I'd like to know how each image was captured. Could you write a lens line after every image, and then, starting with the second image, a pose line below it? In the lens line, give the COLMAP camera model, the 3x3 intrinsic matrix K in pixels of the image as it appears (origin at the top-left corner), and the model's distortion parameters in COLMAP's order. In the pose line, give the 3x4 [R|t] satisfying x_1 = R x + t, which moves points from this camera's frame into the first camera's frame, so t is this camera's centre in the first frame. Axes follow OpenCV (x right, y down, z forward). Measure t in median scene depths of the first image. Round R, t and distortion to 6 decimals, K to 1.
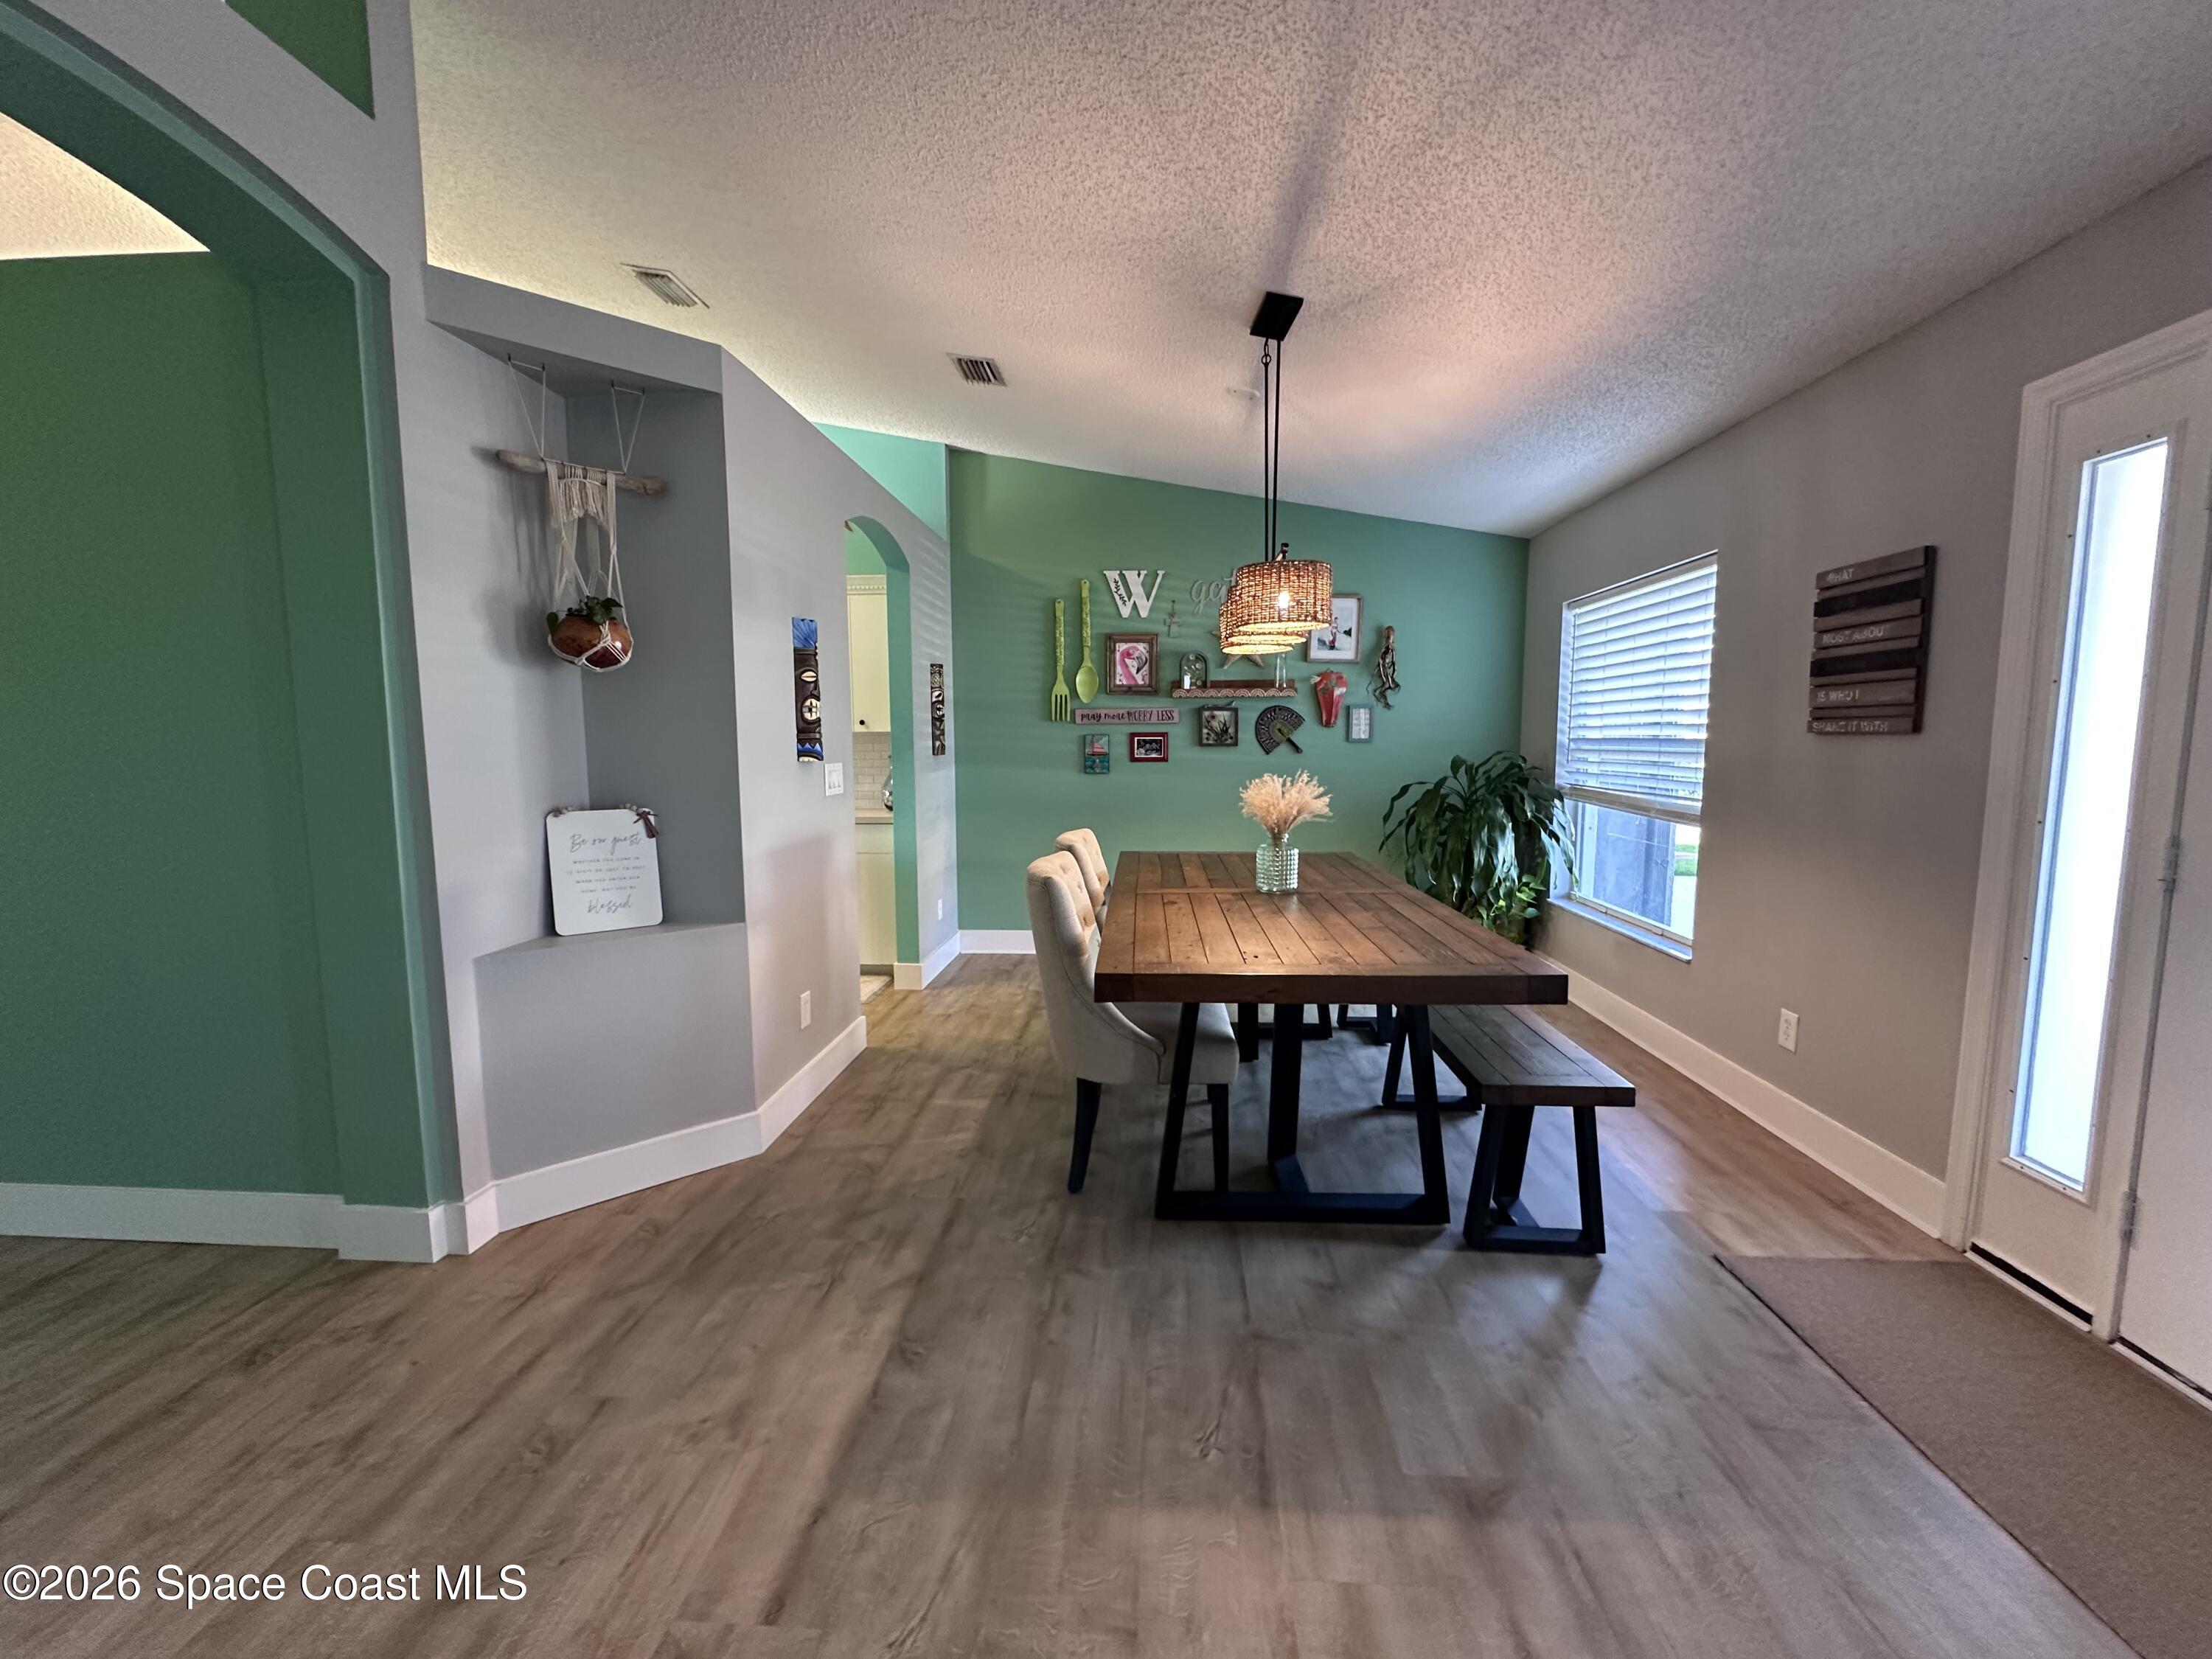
lens RADIAL K [[884.9, 0, 1102.4], [0, 884.9, 827.8], [0, 0, 1]] dist [-0.003068, 0.000030]
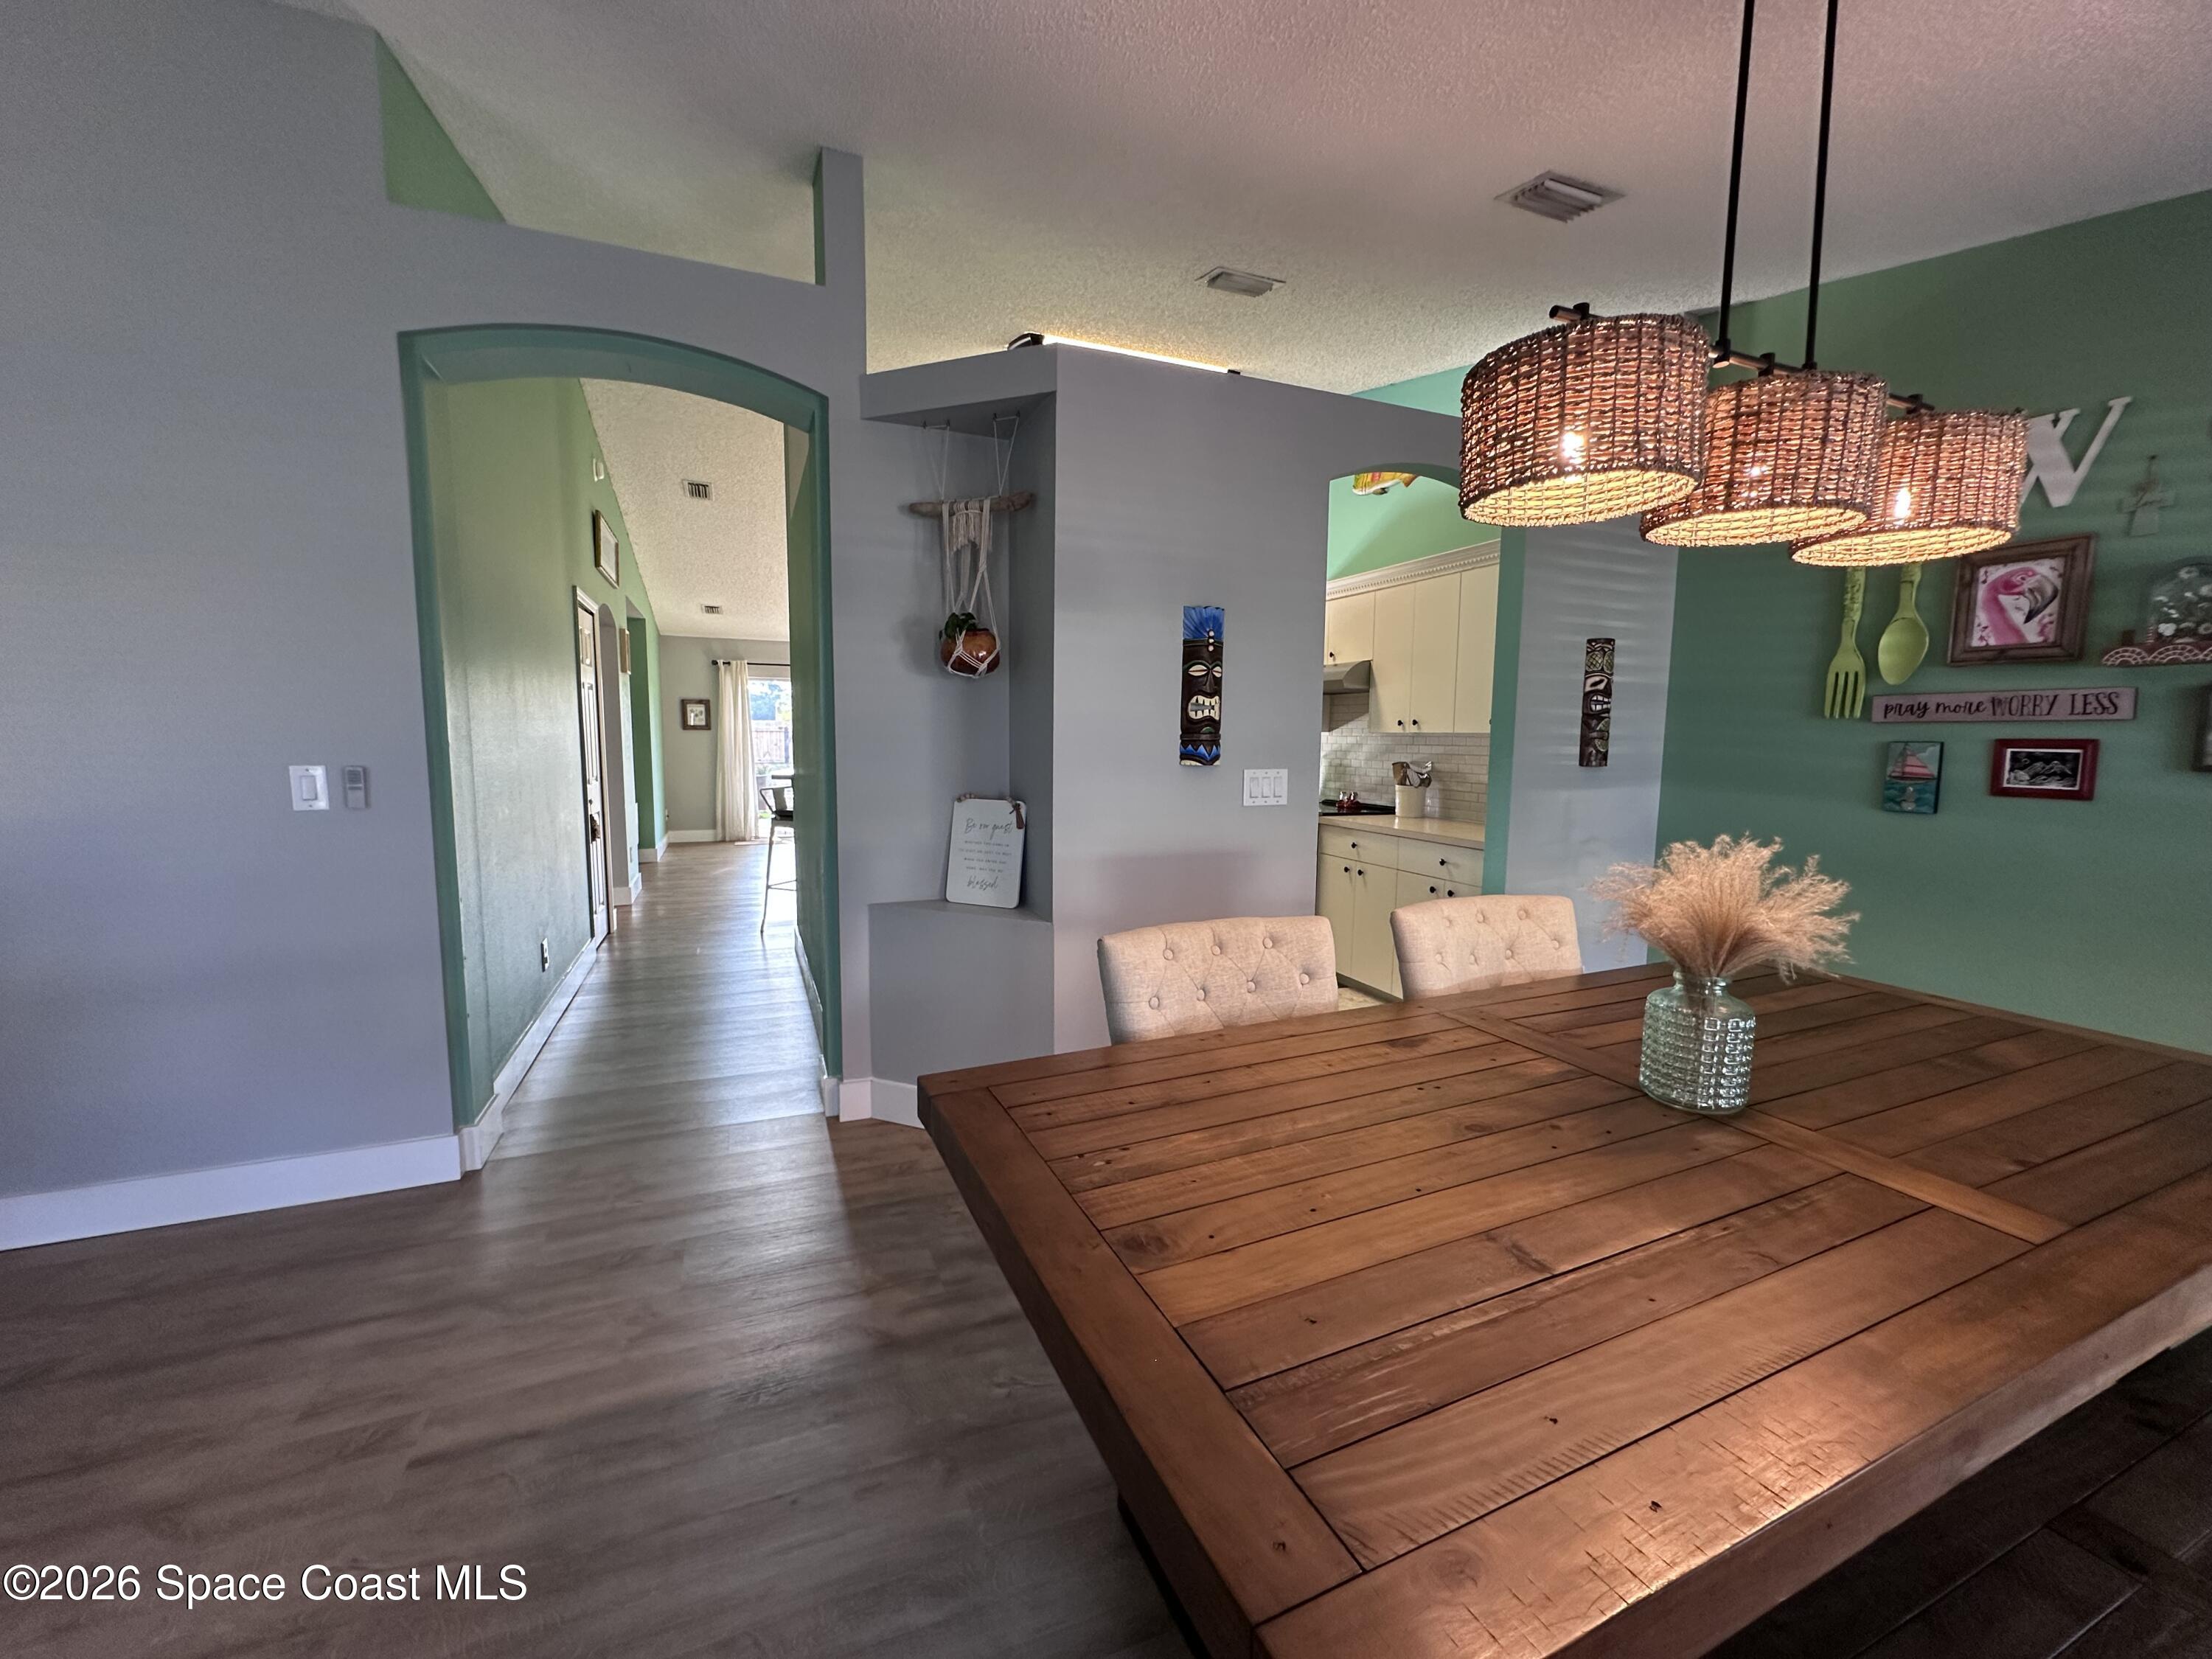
lens RADIAL K [[884.9, 0, 1103.6], [0, 884.9, 826.3], [0, 0, 1]] dist [-0.003068, 0.000030]
pose [[0.448782, 0.101626, -0.887844, 0.276625], [-0.102440, 0.992814, 0.061860, -0.038233], [0.887751, 0.063189, 0.455967, 0.329628]]
